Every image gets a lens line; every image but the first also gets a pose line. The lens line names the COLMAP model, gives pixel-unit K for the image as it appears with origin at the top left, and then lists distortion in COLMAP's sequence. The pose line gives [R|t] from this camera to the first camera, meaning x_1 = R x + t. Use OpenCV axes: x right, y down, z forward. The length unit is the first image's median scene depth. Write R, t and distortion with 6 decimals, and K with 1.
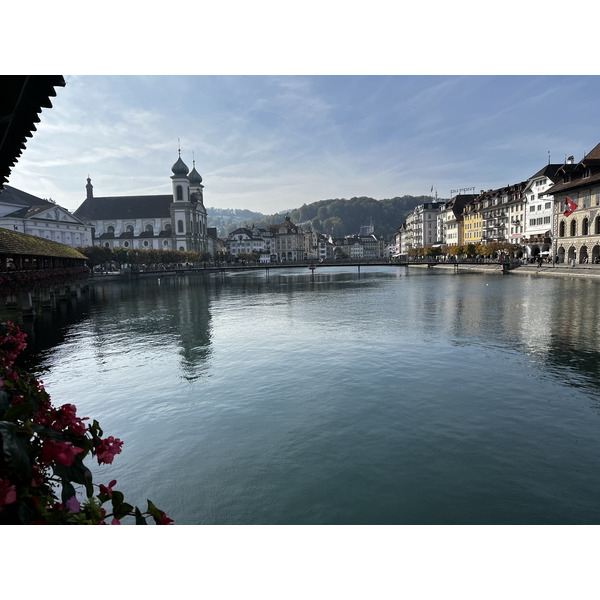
lens RADIAL K [[454.4, 0, 300.8], [0, 454.4, 300.3], [0, 0, 1]] dist [0.051870, -0.043719]
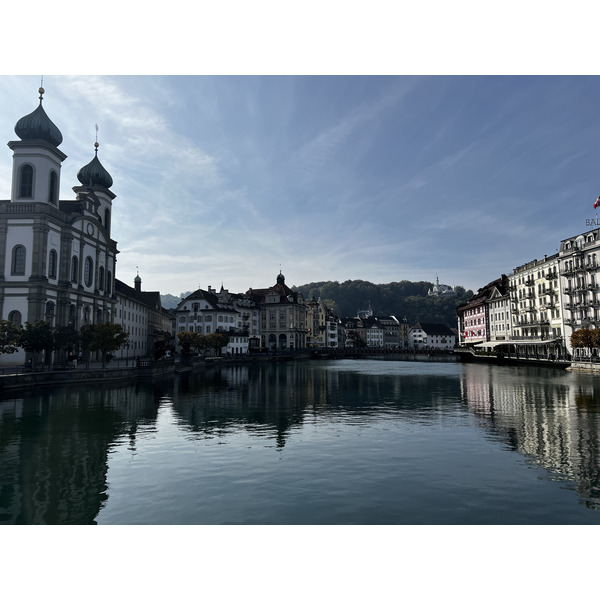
lens RADIAL K [[454.4, 0, 302.6], [0, 454.4, 297.5], [0, 0, 1]] dist [0.051870, -0.043719]
pose [[0.999099, 0.025417, 0.033994, -0.020285], [-0.018266, 0.980399, -0.196175, -0.039201], [-0.038314, 0.195378, 0.979979, 0.424177]]
